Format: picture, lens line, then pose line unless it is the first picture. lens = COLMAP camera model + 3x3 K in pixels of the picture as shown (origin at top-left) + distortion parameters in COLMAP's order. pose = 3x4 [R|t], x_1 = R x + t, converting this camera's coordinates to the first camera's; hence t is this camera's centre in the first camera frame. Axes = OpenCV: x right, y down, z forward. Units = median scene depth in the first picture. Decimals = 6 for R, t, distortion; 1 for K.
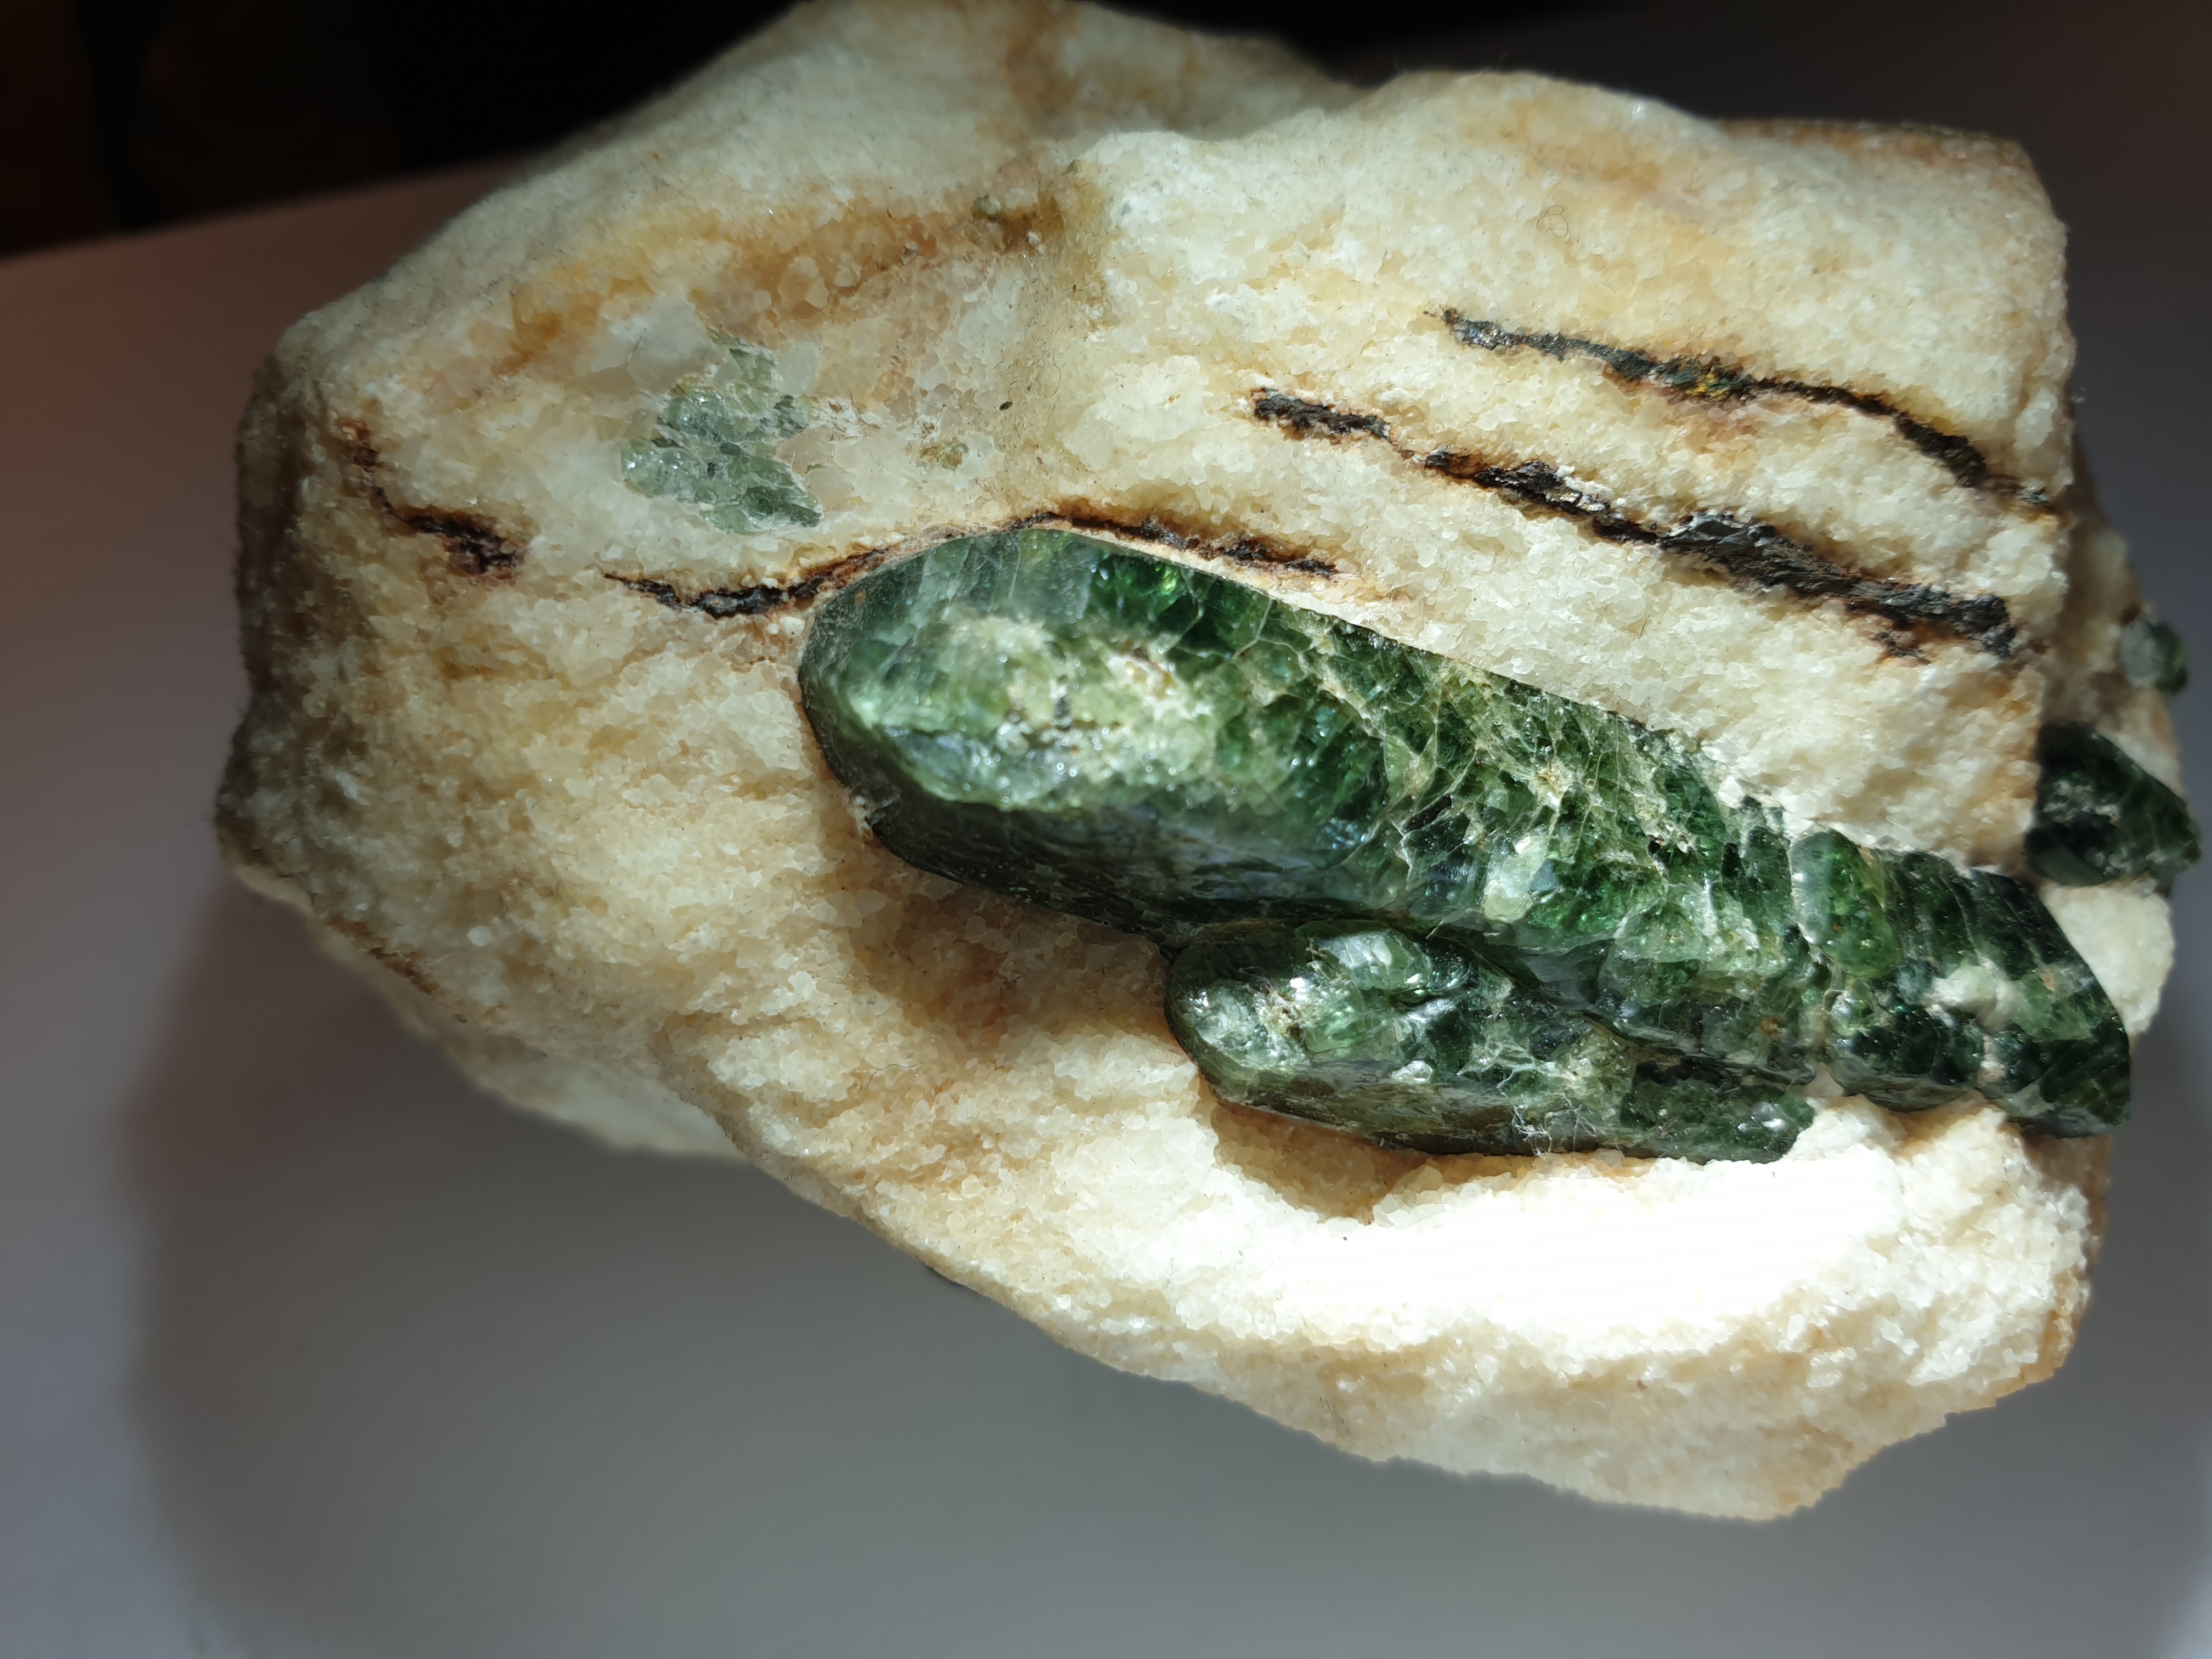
lens RADIAL K [[1689.9, 0, 1106.0], [0, 1689.9, 829.5], [0, 0, 1]] dist [0.423263, -0.598359]
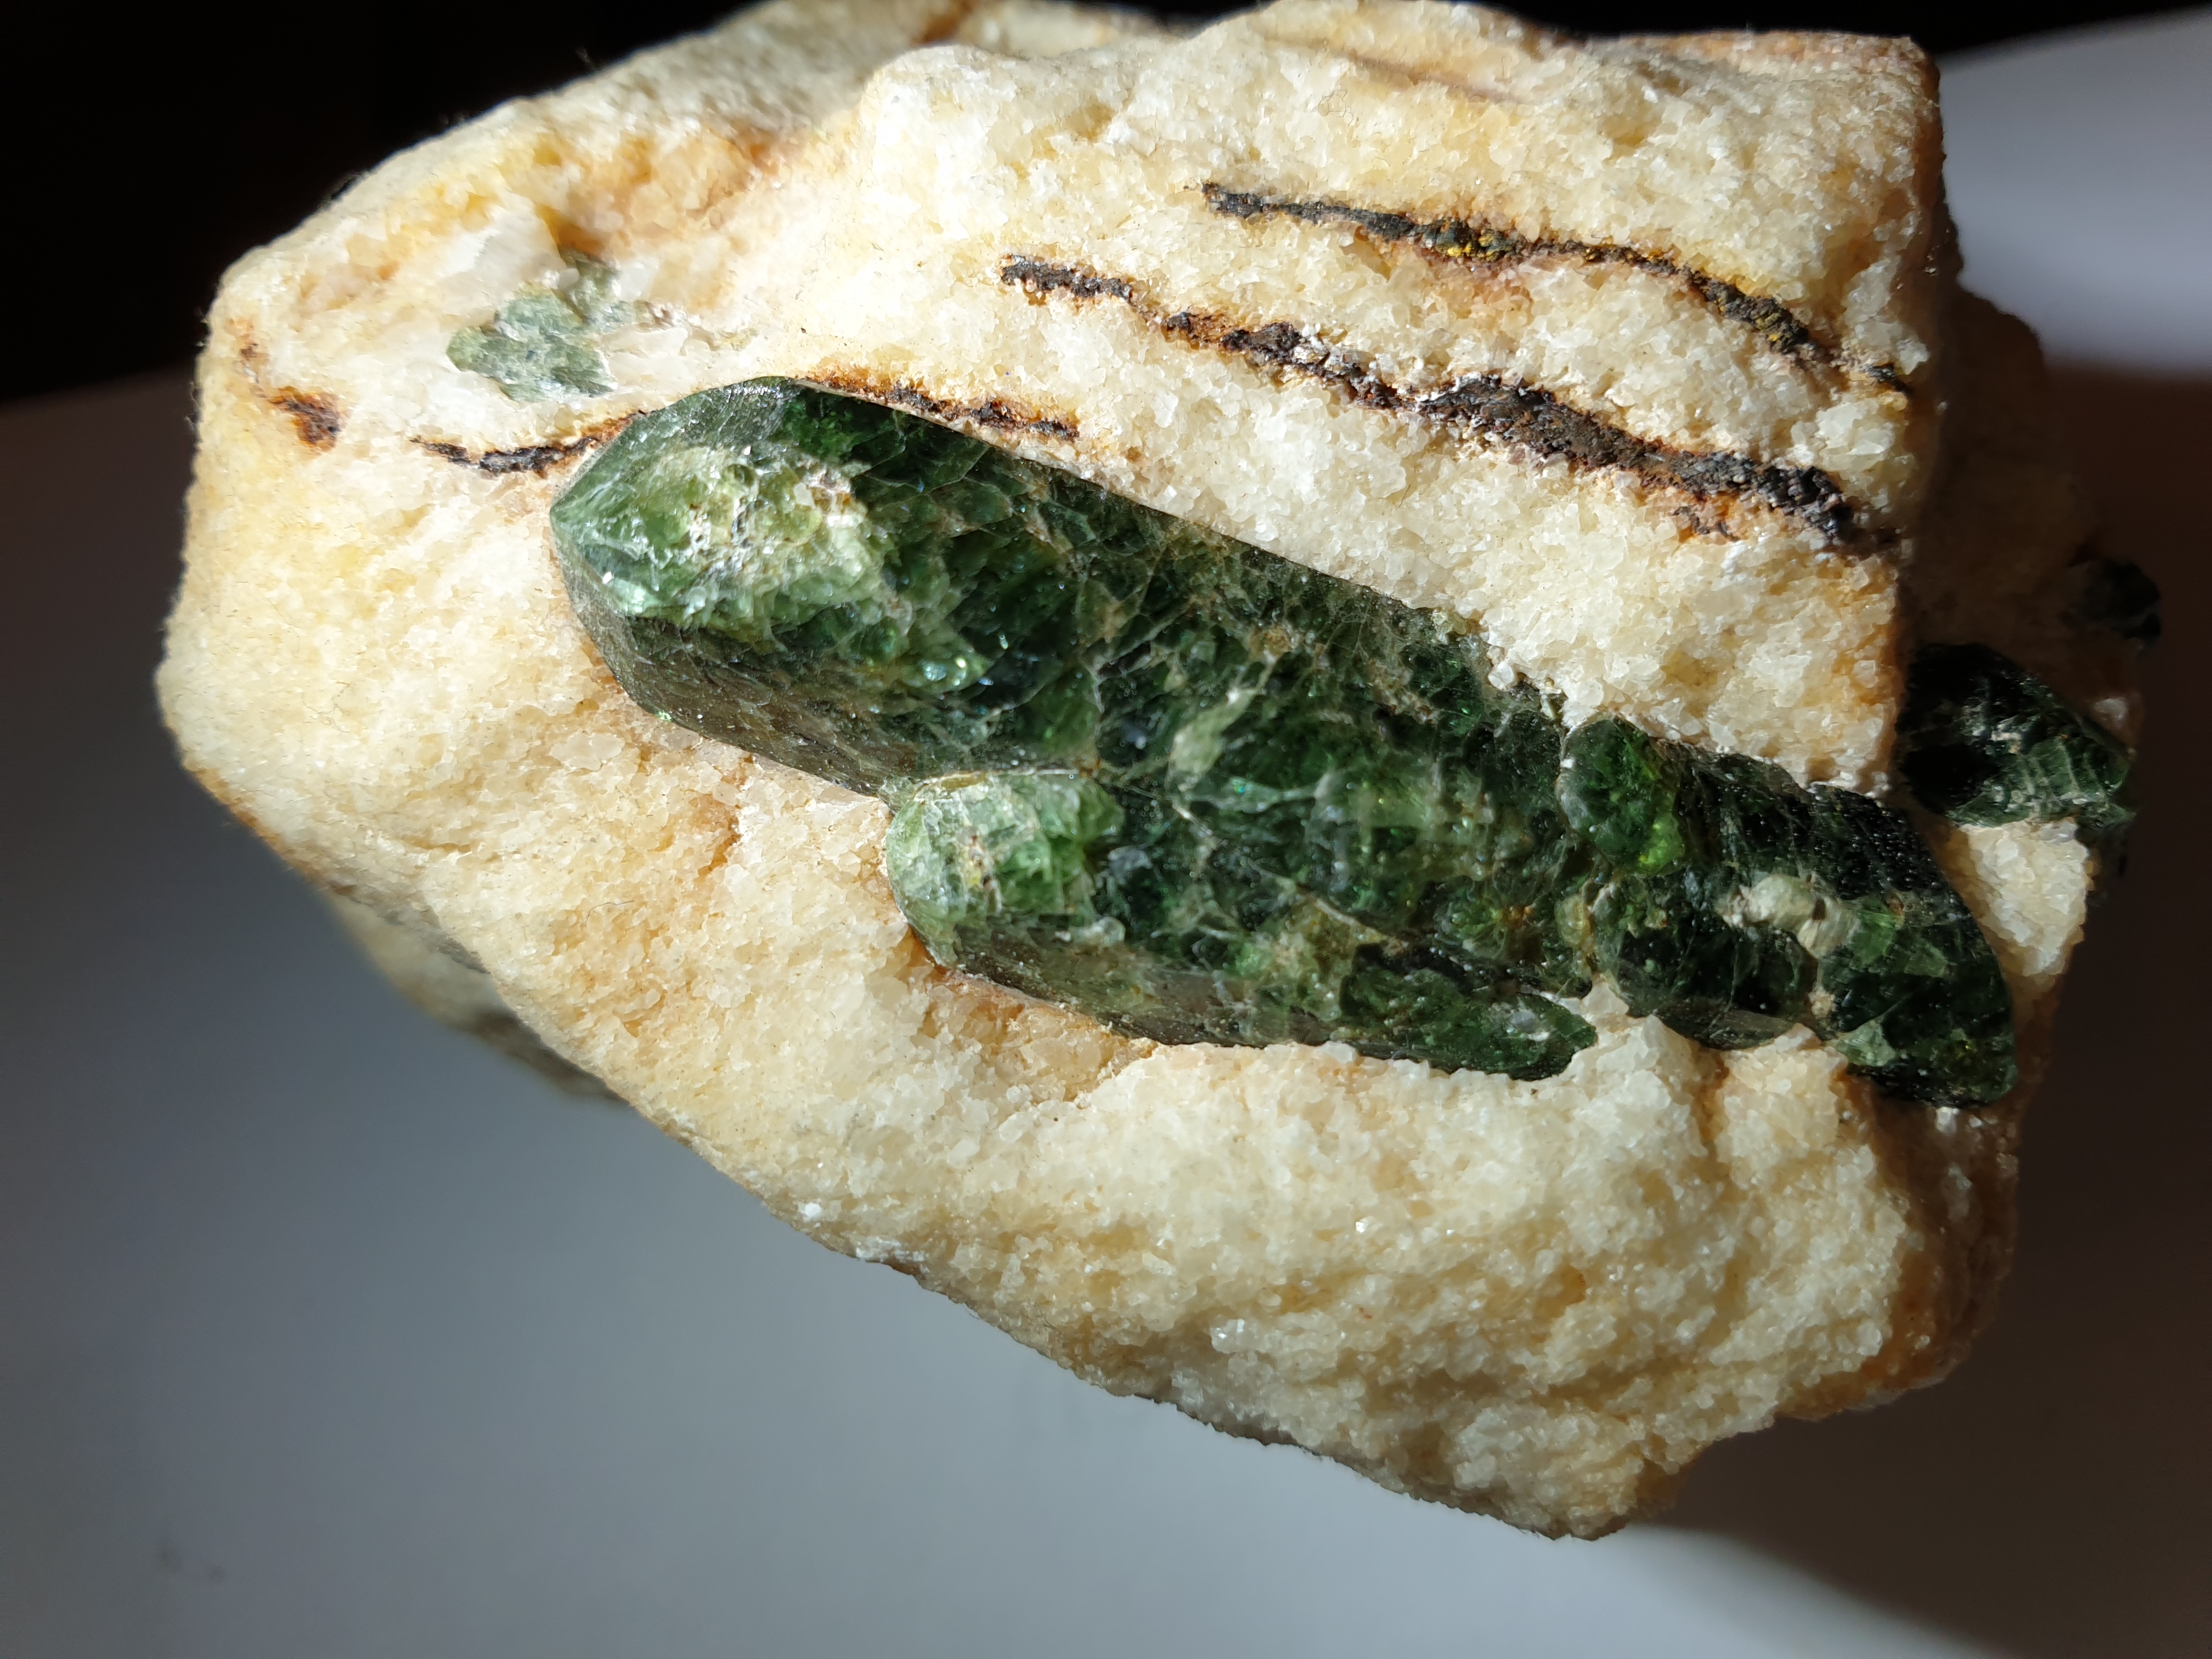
lens RADIAL K [[1689.9, 0, 1106.0], [0, 1689.9, 829.5], [0, 0, 1]] dist [0.423263, -0.598359]
pose [[0.962291, 0.028738, -0.270498, 0.419343], [-0.070000, 0.987076, -0.144154, 0.214468], [0.262860, 0.157653, 0.951867, 0.090044]]
